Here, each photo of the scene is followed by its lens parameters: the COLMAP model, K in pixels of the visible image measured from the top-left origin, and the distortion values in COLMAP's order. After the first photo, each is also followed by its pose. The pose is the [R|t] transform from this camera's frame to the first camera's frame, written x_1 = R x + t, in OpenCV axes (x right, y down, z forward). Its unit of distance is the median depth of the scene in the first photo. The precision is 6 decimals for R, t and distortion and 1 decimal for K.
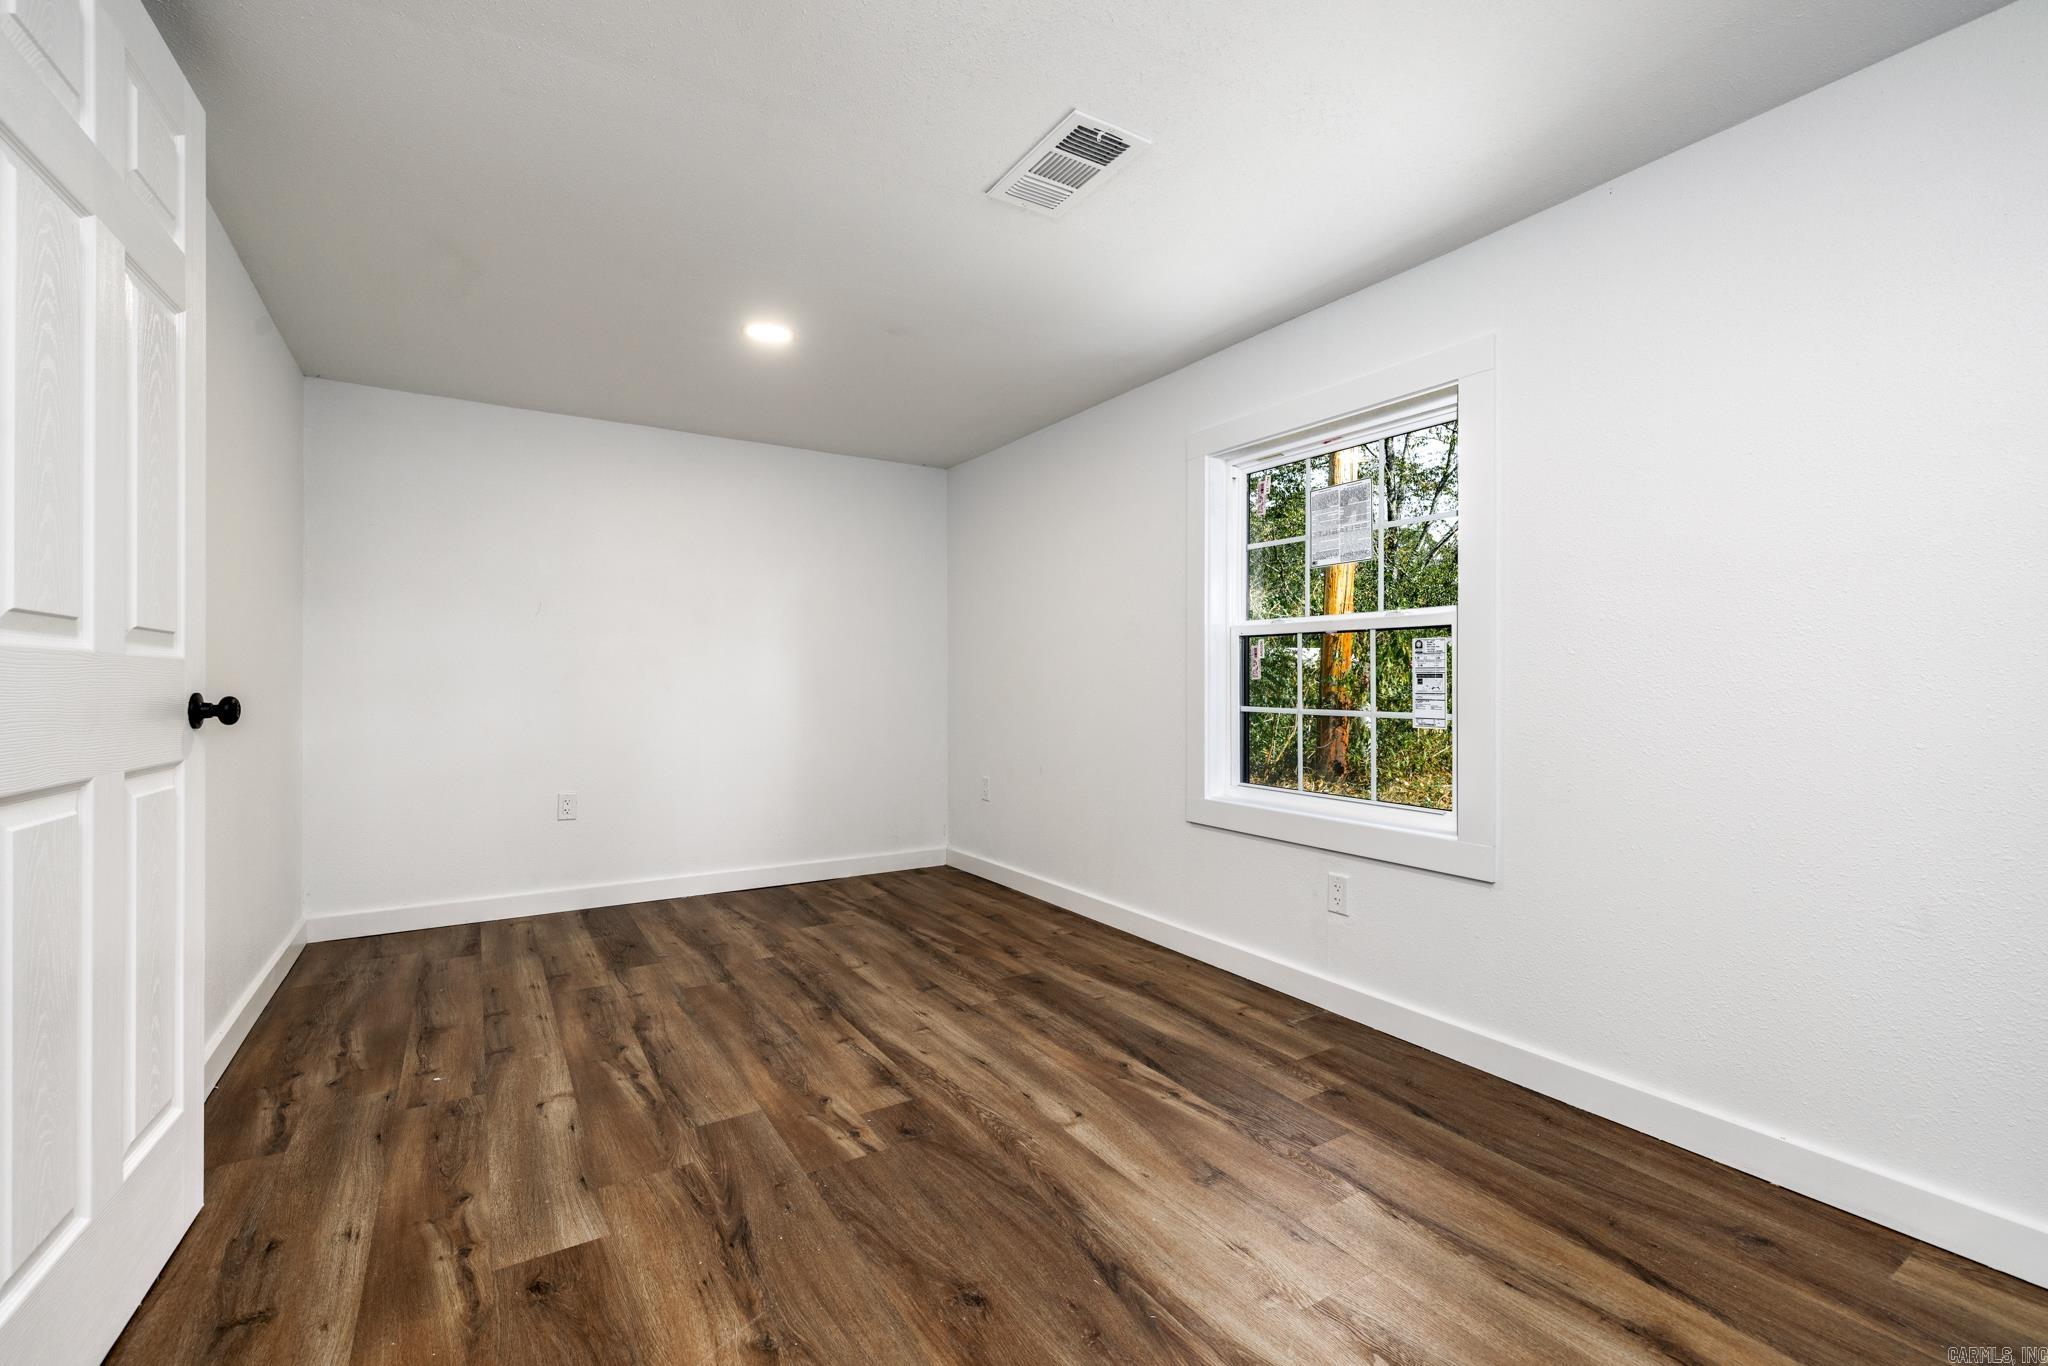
lens RADIAL K [[857.1, 0, 1032.4], [0, 857.1, 686.9], [0, 0, 1]] dist [0.001484, 0.000127]
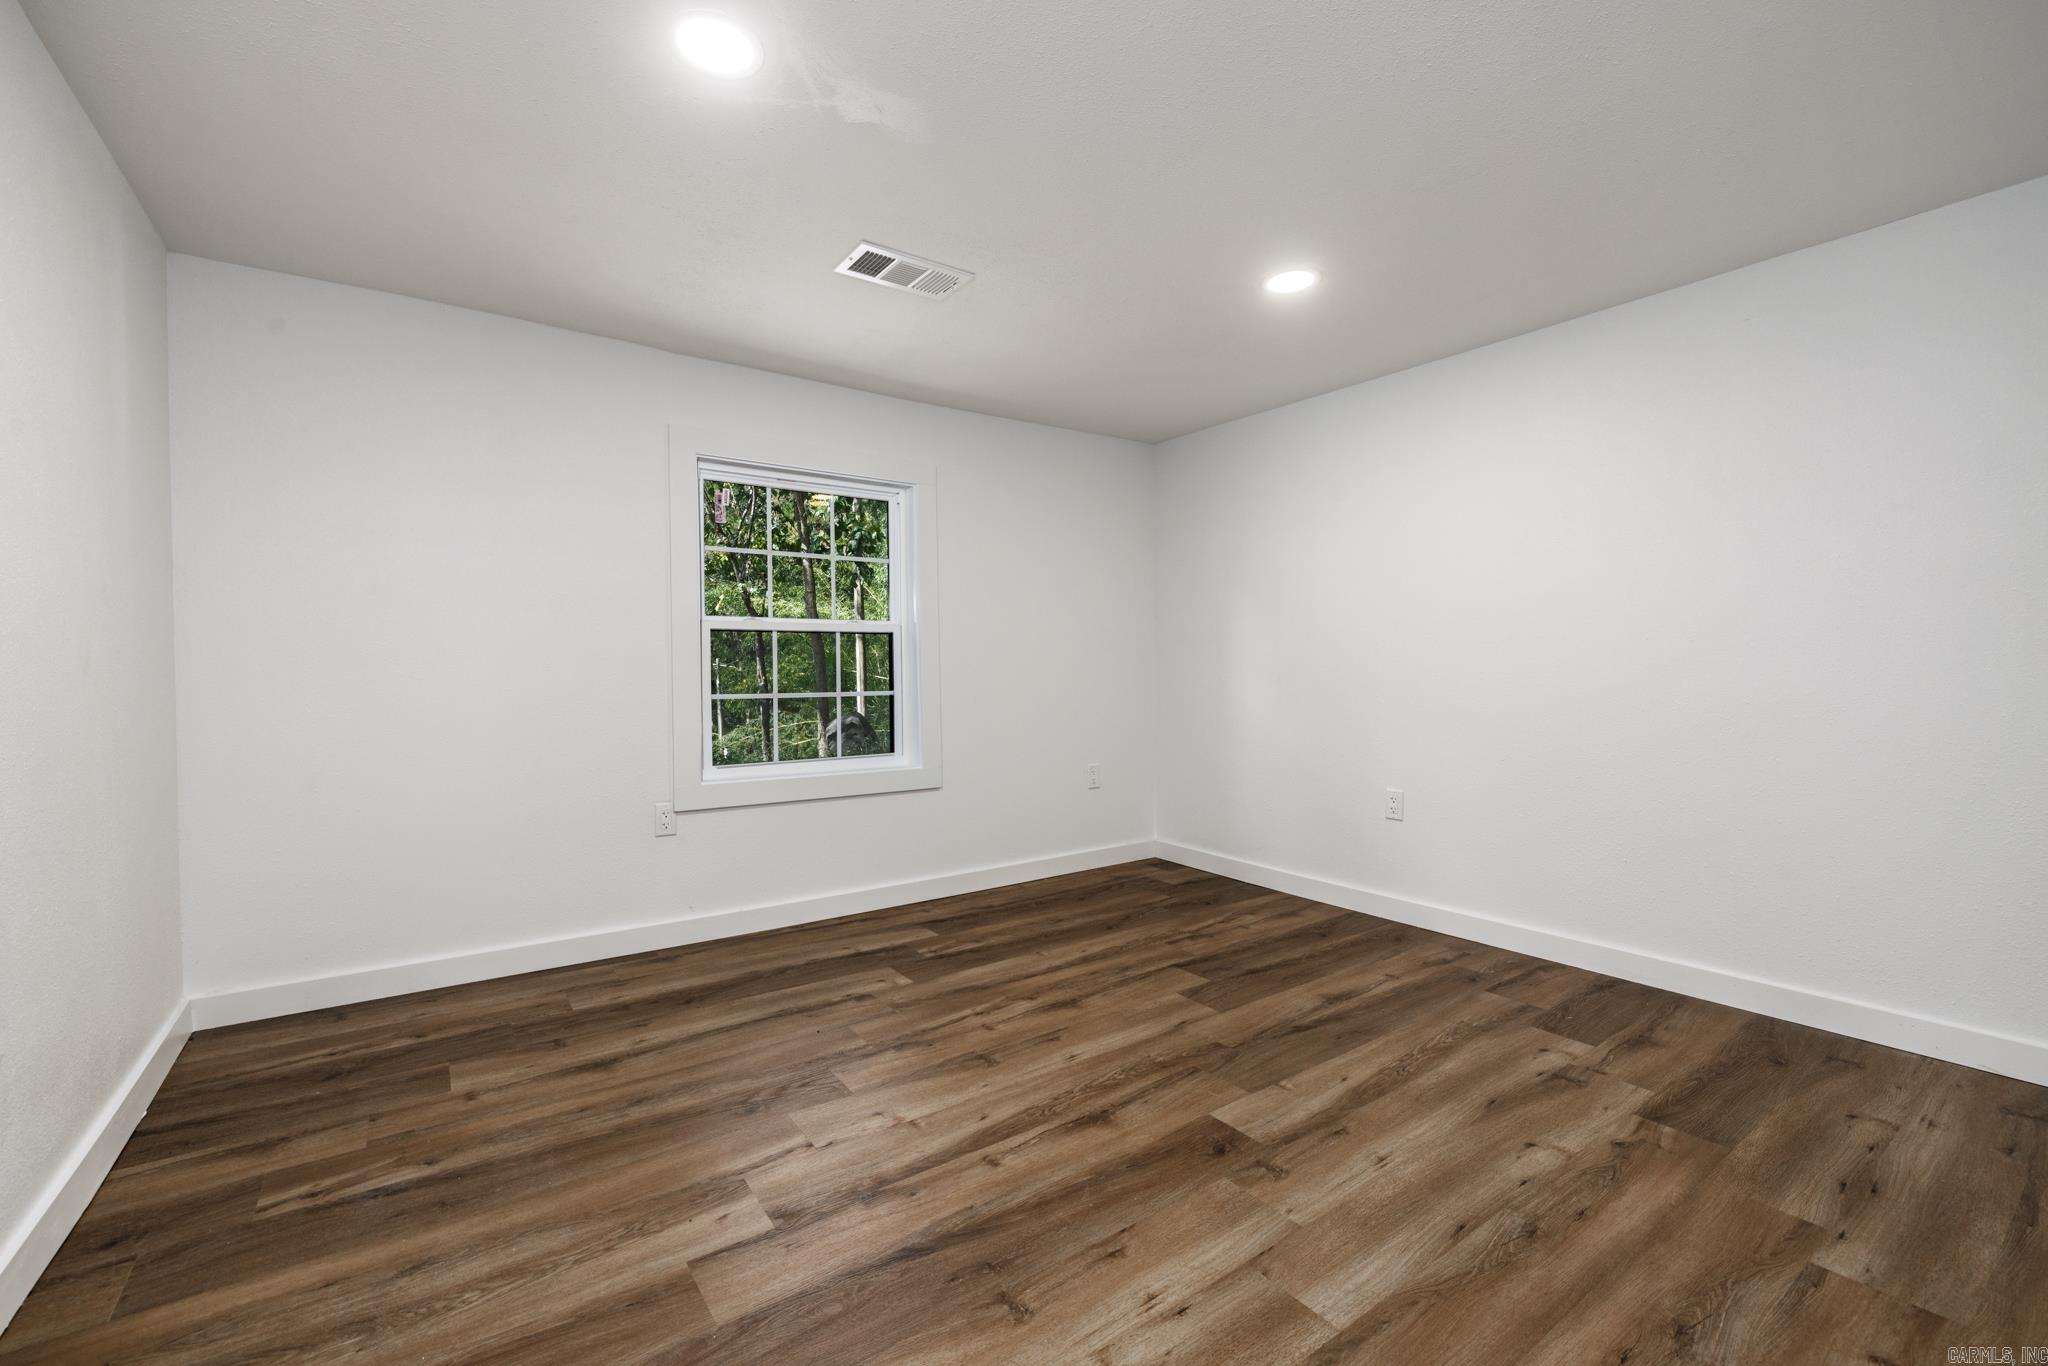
lens RADIAL K [[857.1, 0, 1029.5], [0, 857.1, 671.3], [0, 0, 1]] dist [0.001484, 0.000127]
pose [[-0.038607, 0.001503, 0.999253, -1.624978], [0.016183, 0.999869, -0.000879, 0.007801], [-0.999123, 0.016137, -0.038626, 1.691053]]
